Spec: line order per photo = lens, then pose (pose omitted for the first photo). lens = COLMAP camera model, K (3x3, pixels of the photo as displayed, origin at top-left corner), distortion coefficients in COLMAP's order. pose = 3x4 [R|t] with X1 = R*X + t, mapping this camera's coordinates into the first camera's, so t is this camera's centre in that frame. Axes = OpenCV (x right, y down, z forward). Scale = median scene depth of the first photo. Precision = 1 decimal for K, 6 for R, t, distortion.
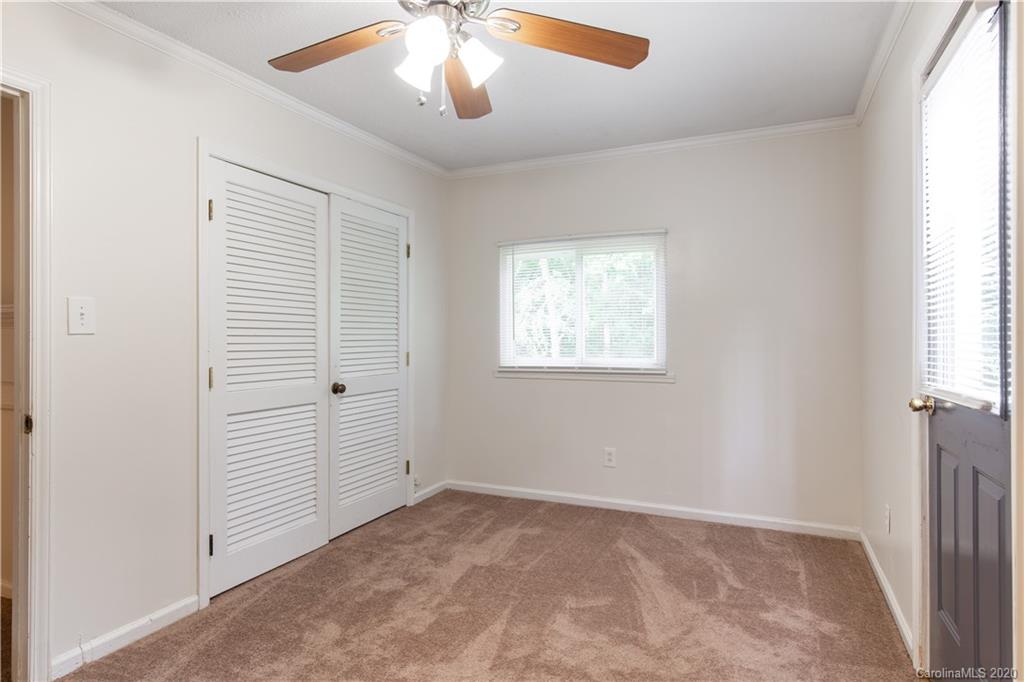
lens RADIAL K [[568.4, 0, 510.2], [0, 568.4, 335.4], [0, 0, 1]] dist [0.007509, -0.000485]
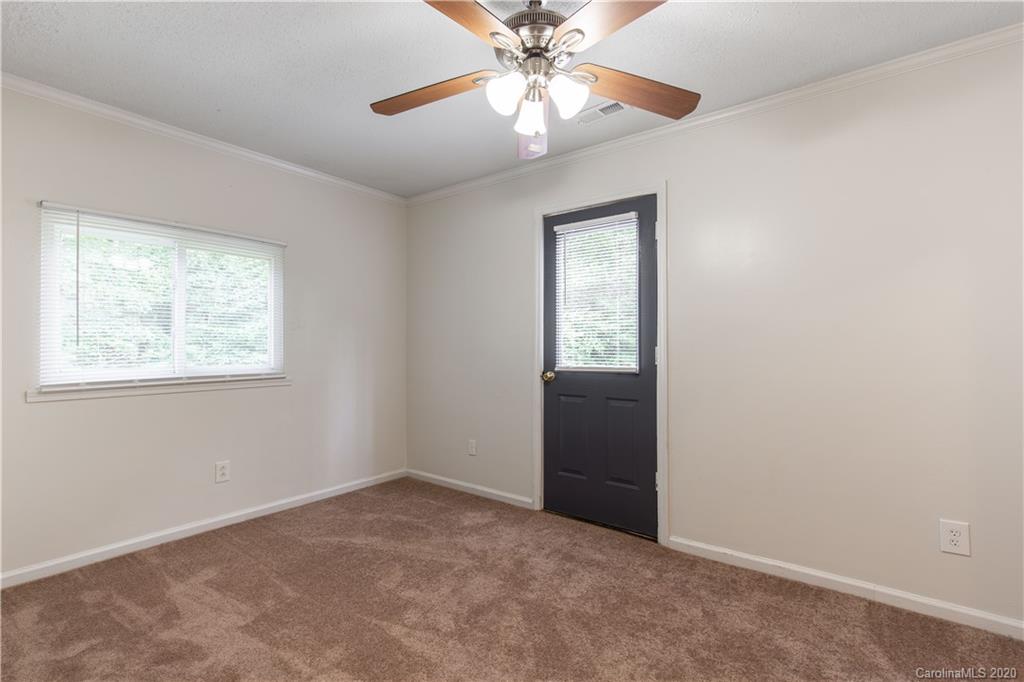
lens RADIAL K [[463.2, 0, 511.4], [0, 463.2, 345.7], [0, 0, 1]] dist [-0.000593, 0.000873]
pose [[0.247570, 0.000818, 0.968870, -0.509682], [-0.000597, 1.000000, -0.000692, 0.009759], [-0.968870, -0.000408, 0.247571, 0.405590]]
